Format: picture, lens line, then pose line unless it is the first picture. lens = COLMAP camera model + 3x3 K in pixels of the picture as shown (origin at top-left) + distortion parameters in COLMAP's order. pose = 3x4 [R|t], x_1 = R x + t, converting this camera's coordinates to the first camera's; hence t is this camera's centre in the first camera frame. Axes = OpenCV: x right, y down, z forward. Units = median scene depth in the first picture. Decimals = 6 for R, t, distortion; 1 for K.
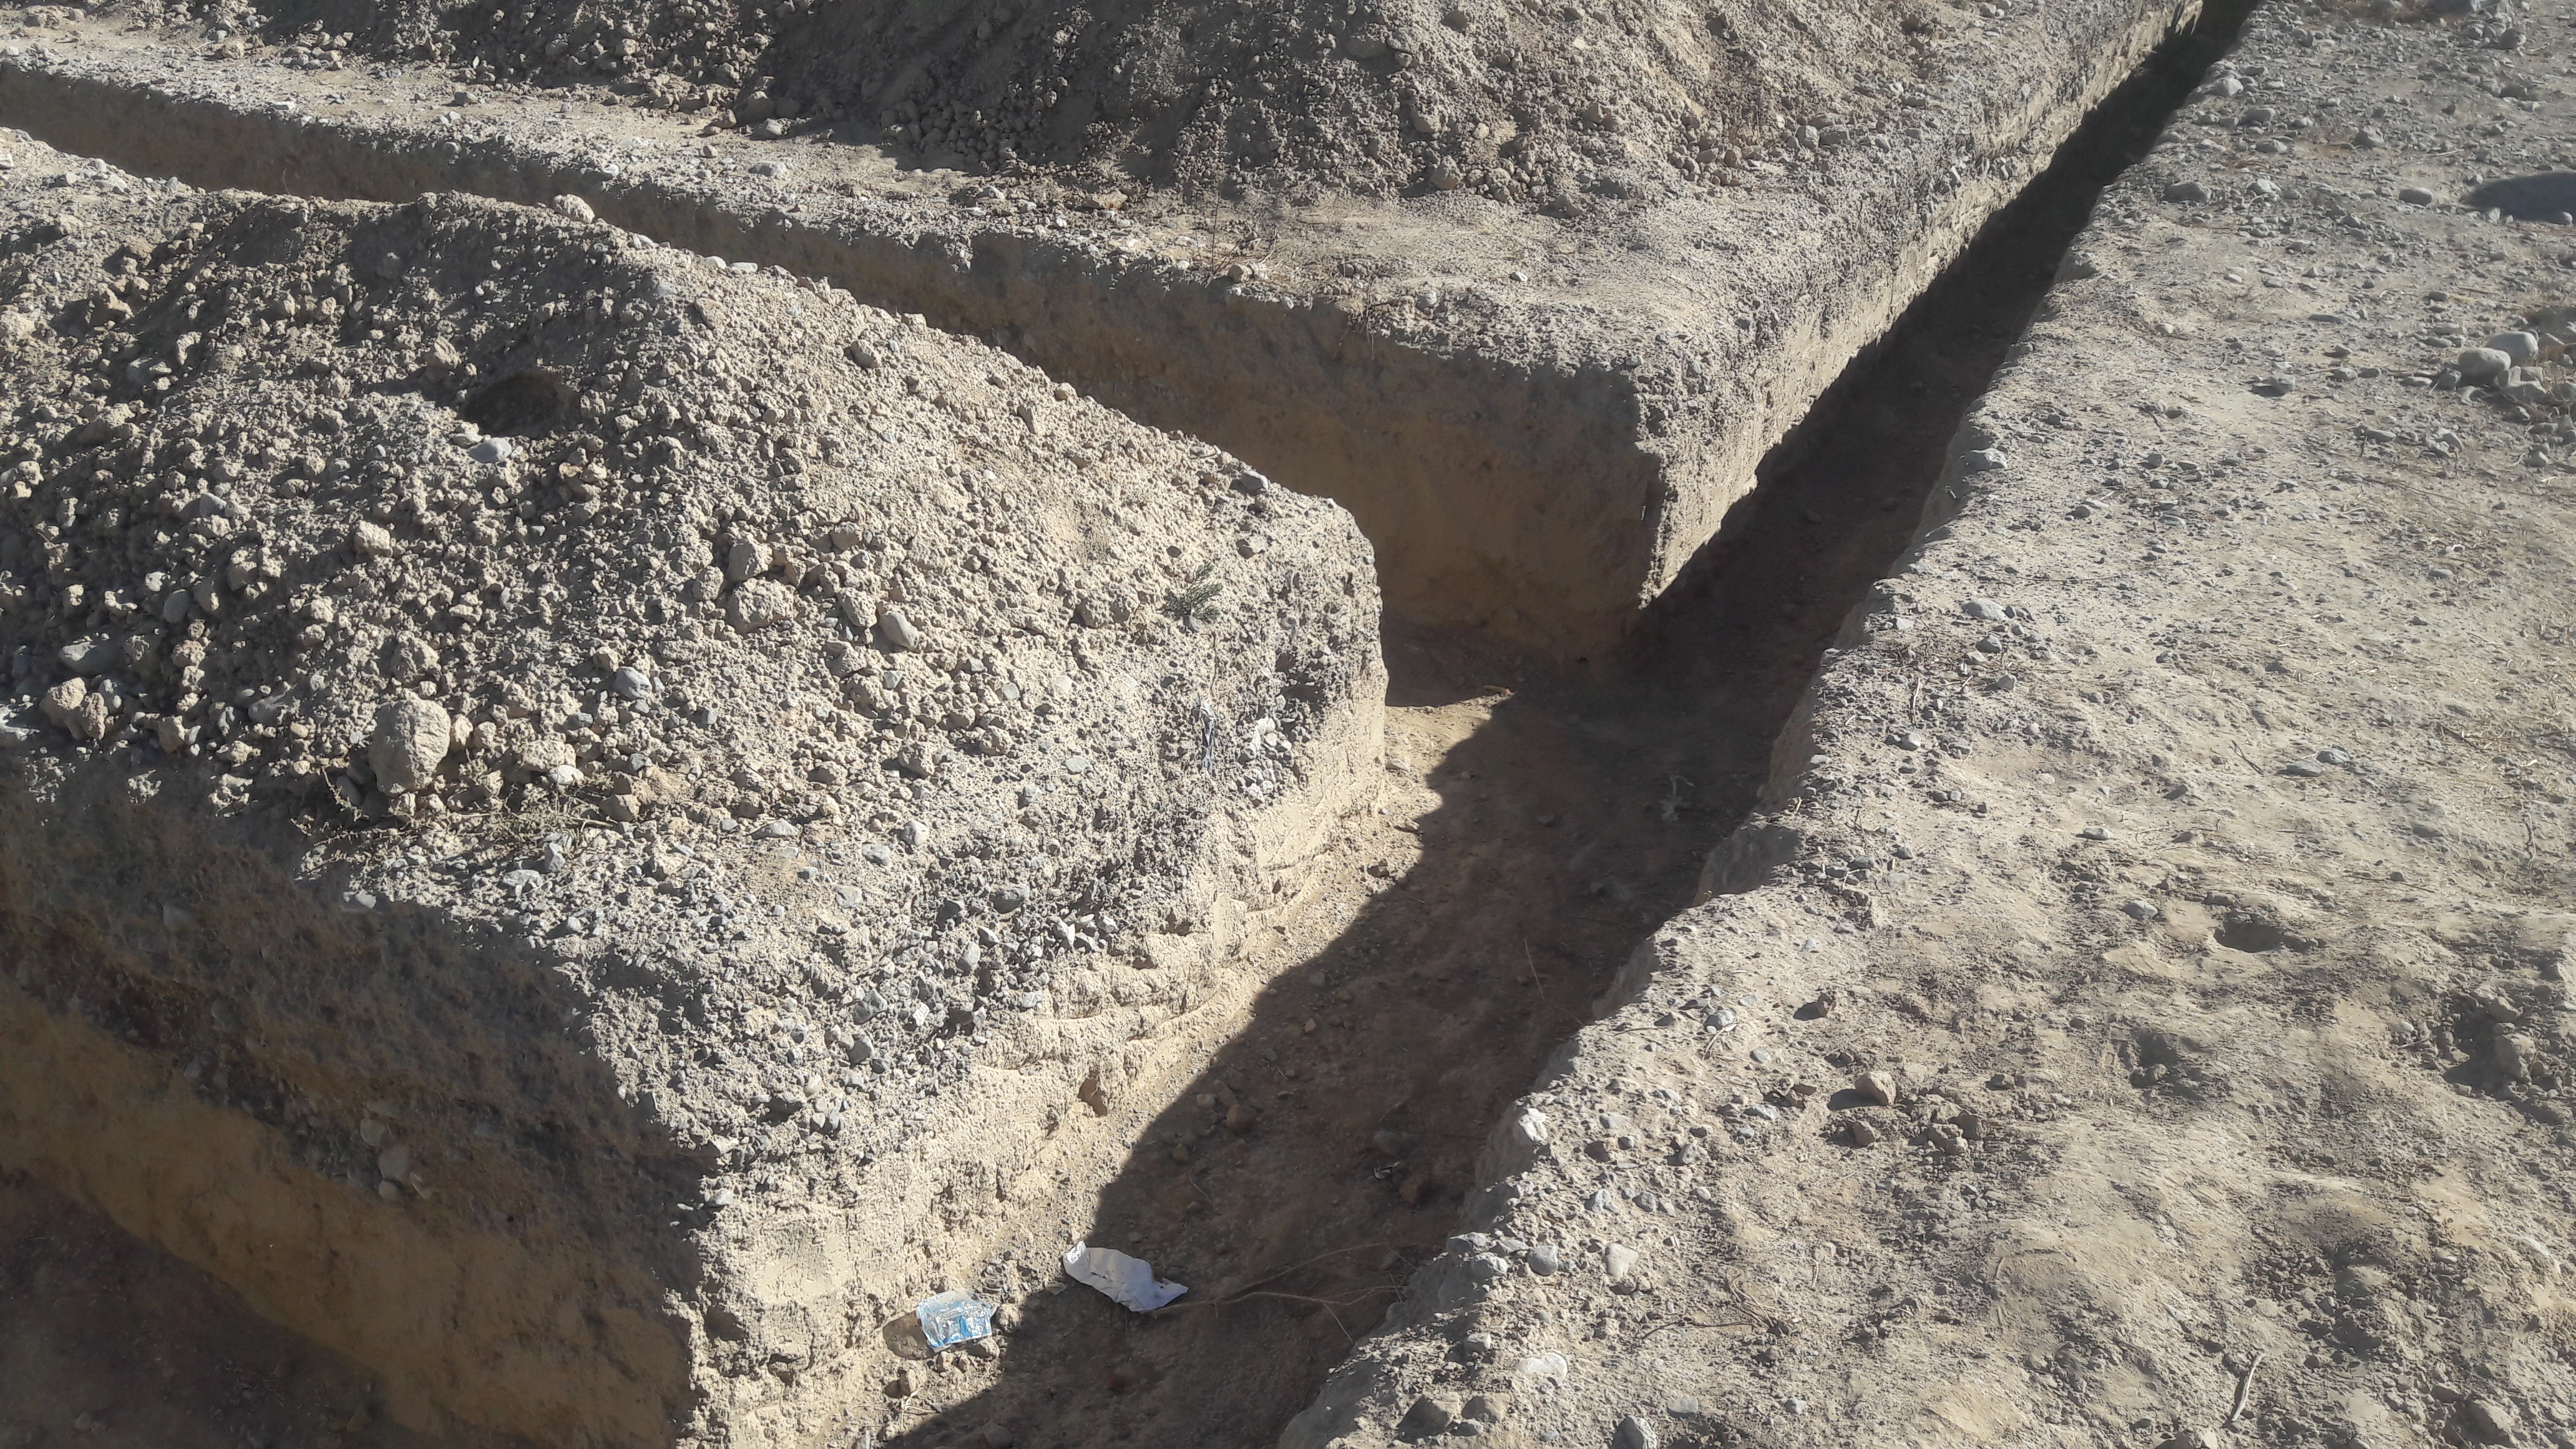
lens RADIAL K [[2025.2, 0, 1230.6], [0, 2025.2, 754.6], [0, 0, 1]] dist [0.229781, -0.579149]
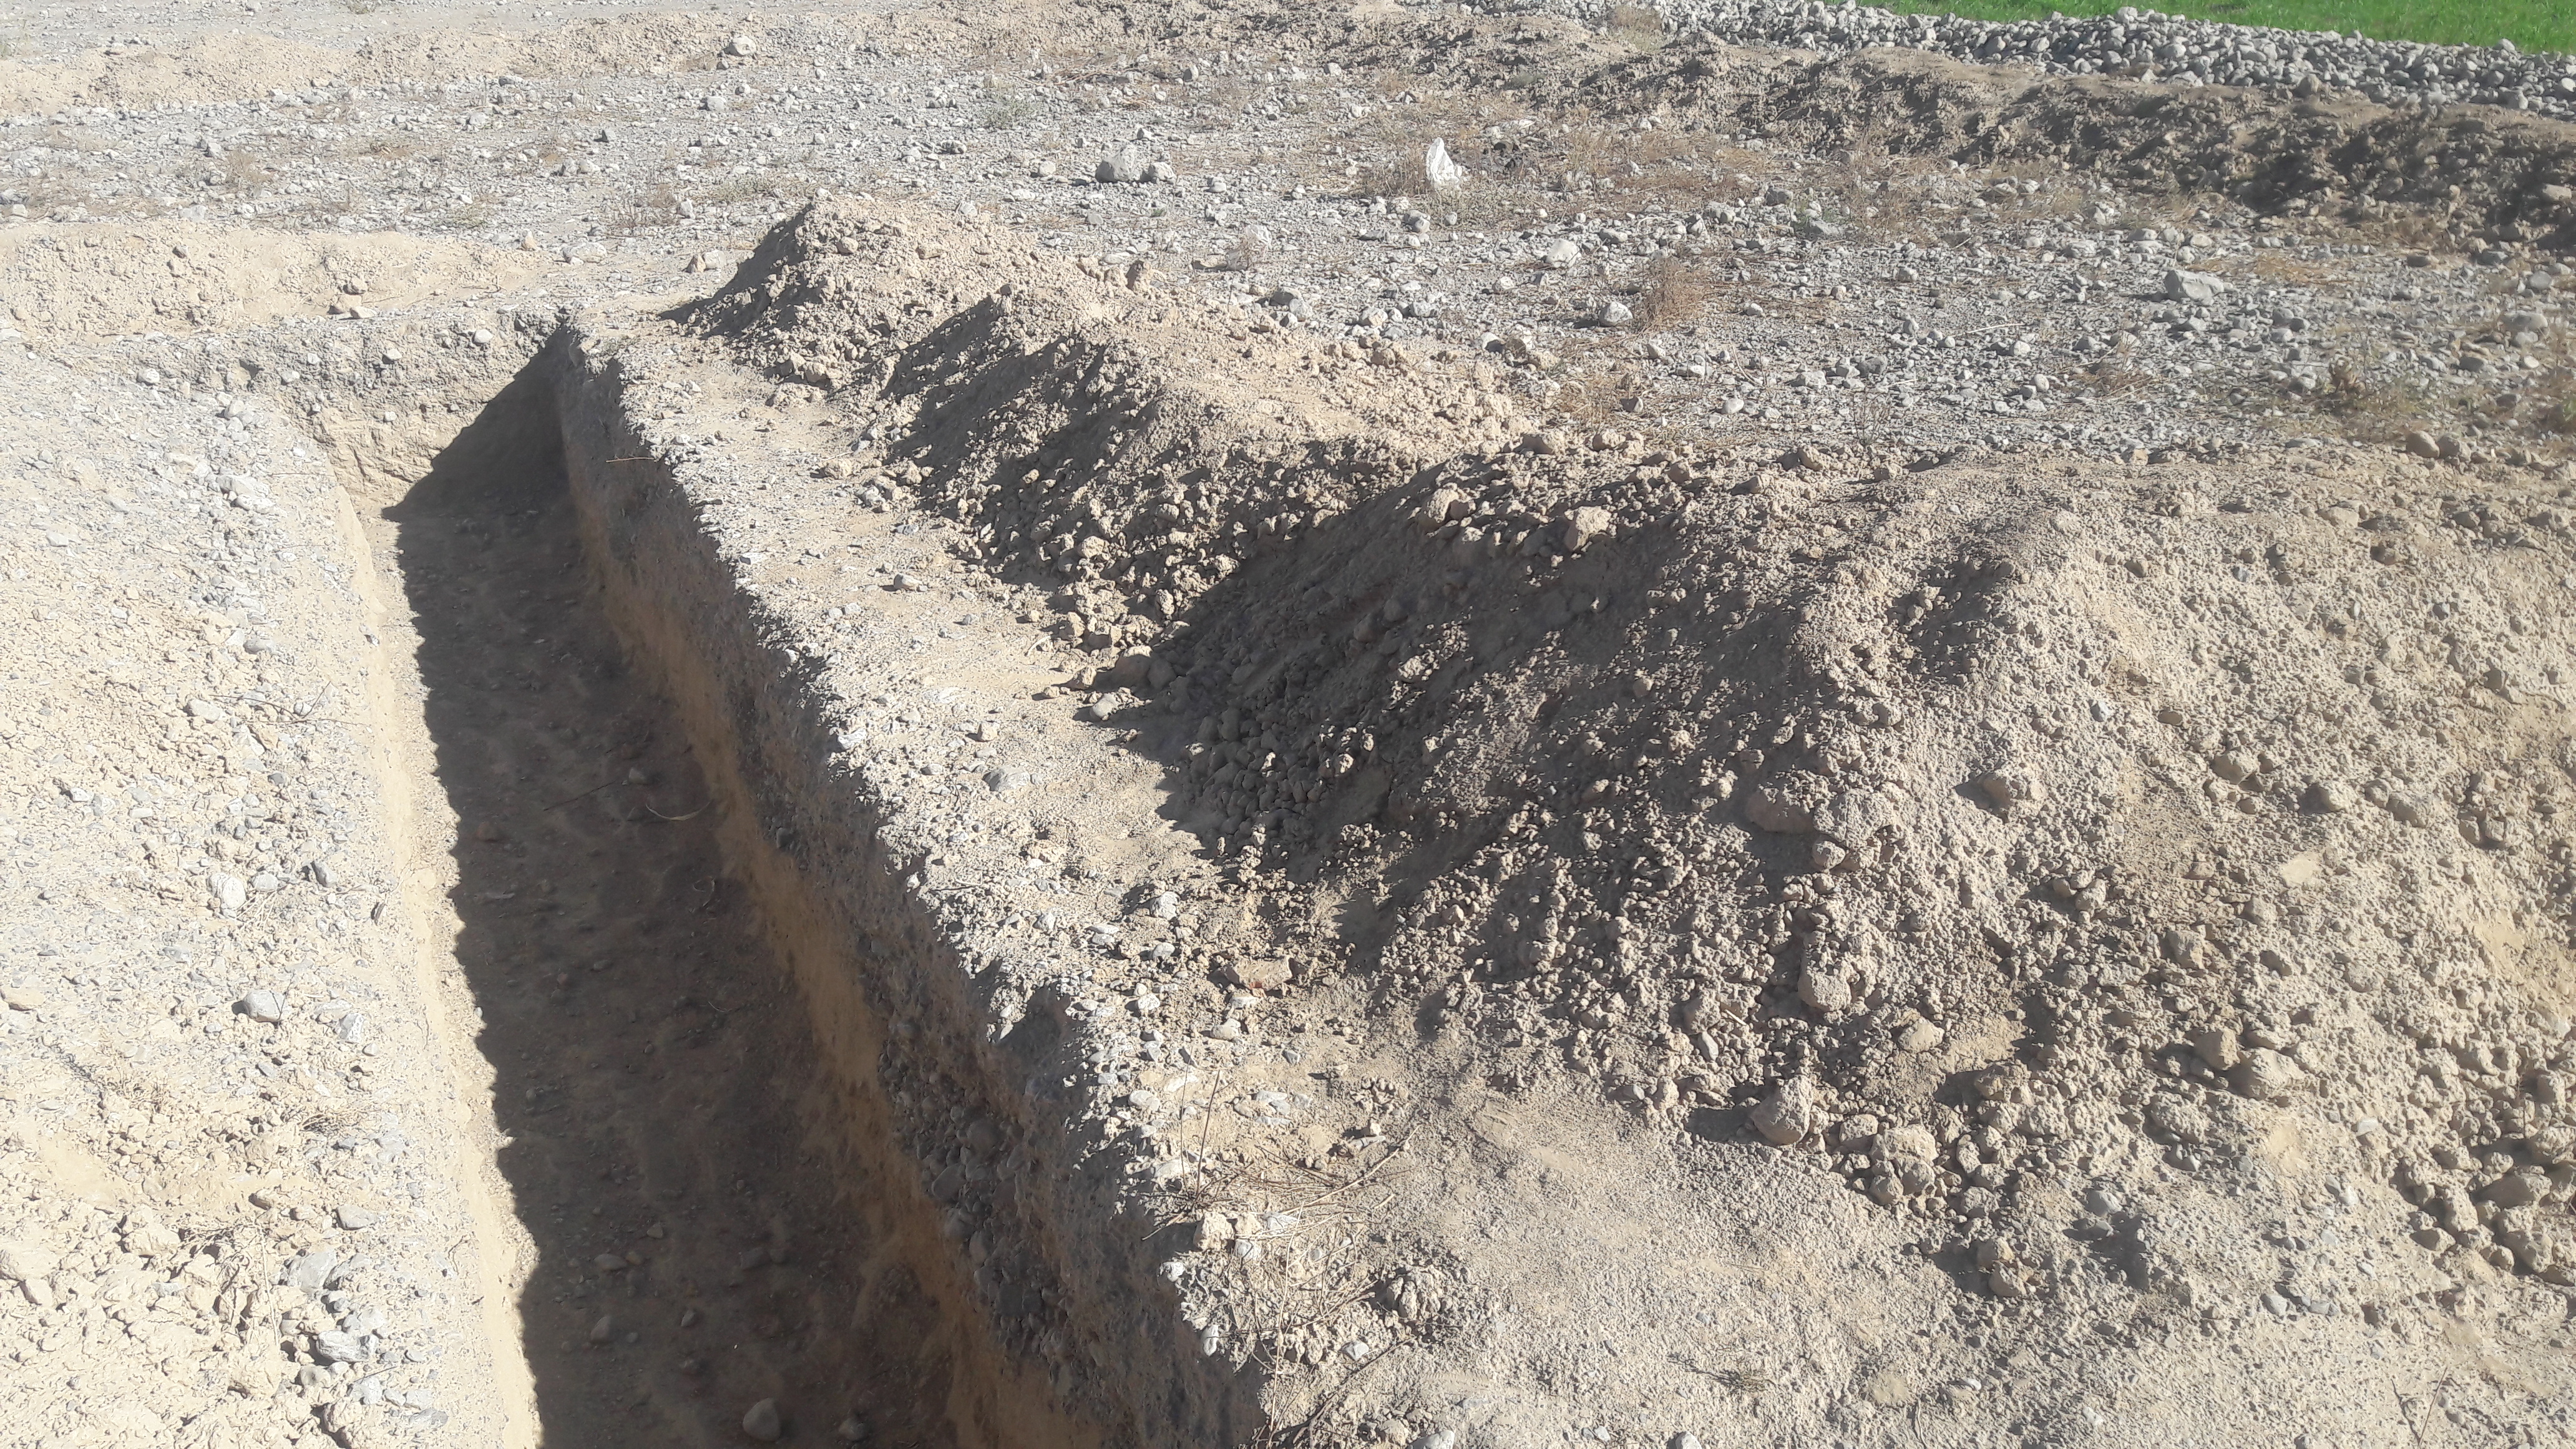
lens RADIAL K [[2107.9, 0, 1288.0], [0, 2107.9, 724.5], [0, 0, 1]] dist [0.130089, -0.243072]
pose [[0.771533, 0.195456, -0.605420, 0.541477], [-0.267904, 0.962962, -0.030525, -0.576132], [0.577030, 0.185745, 0.795321, 0.897266]]
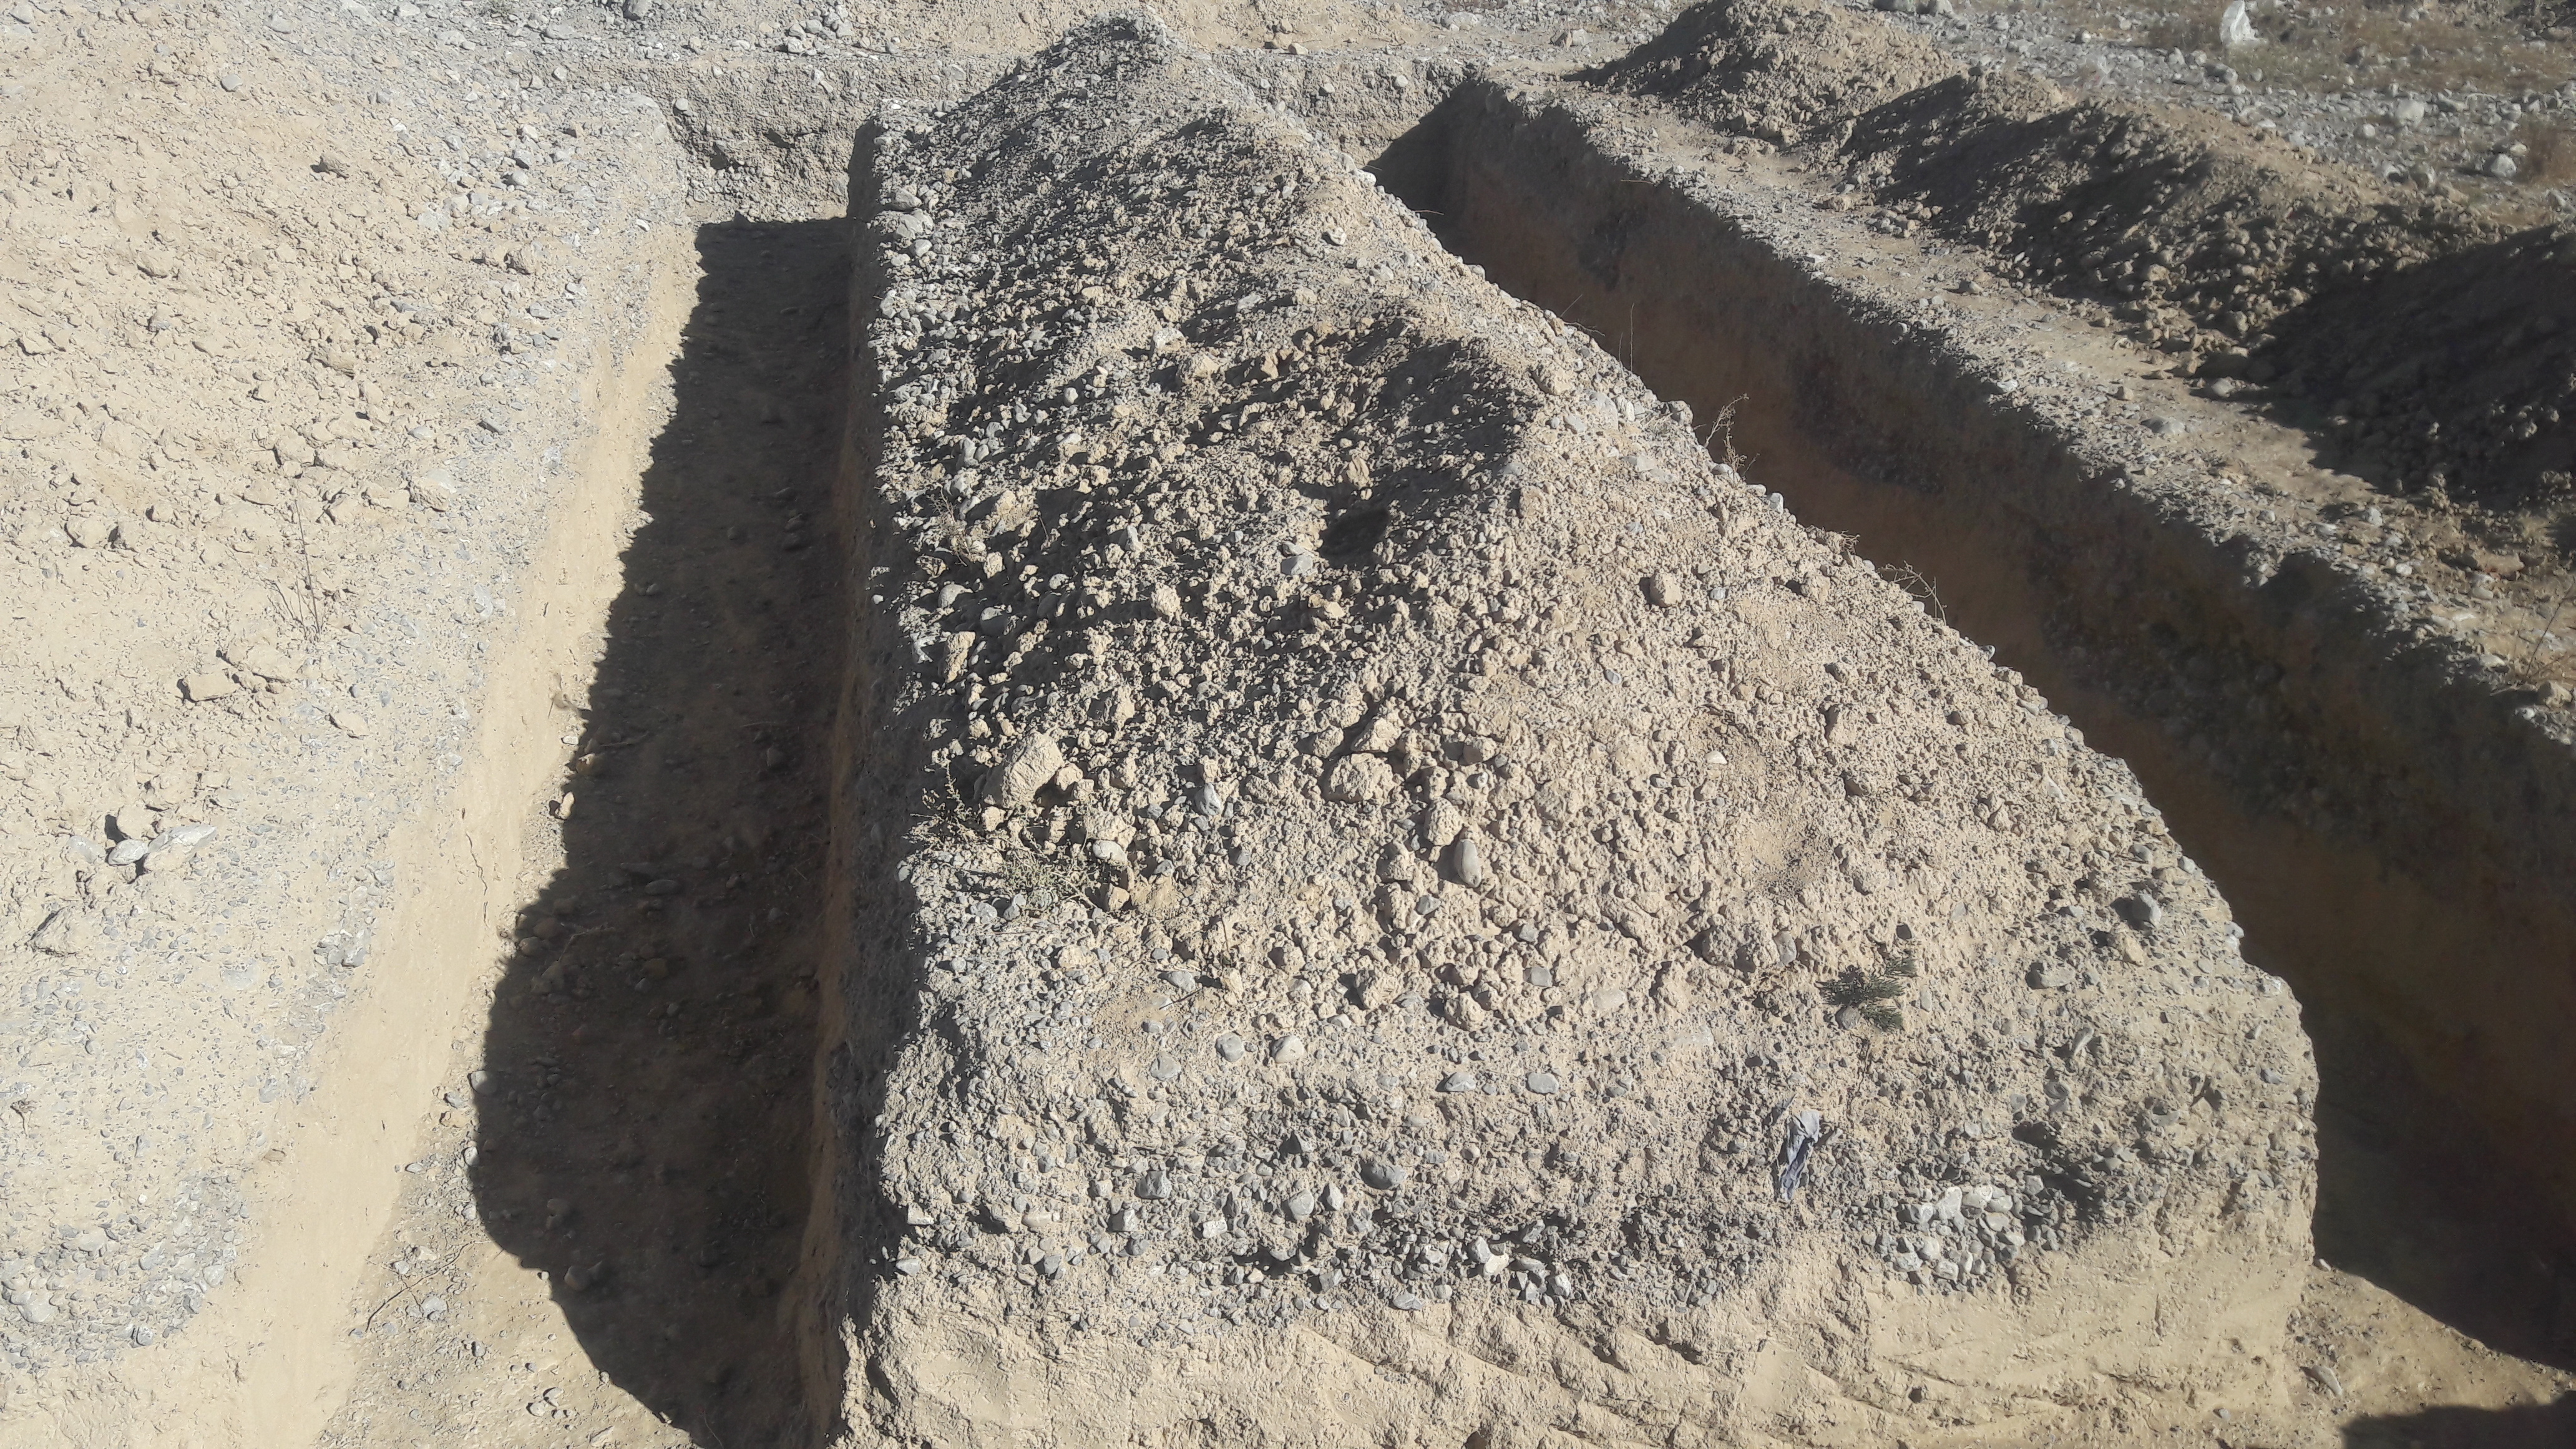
lens RADIAL K [[2107.9, 0, 1288.0], [0, 2107.9, 724.5], [0, 0, 1]] dist [0.130089, -0.243072]
pose [[0.620421, 0.344372, -0.704618, 0.439537], [-0.415023, 0.906495, 0.077606, -0.158480], [0.665458, 0.244284, 0.705330, 0.260408]]
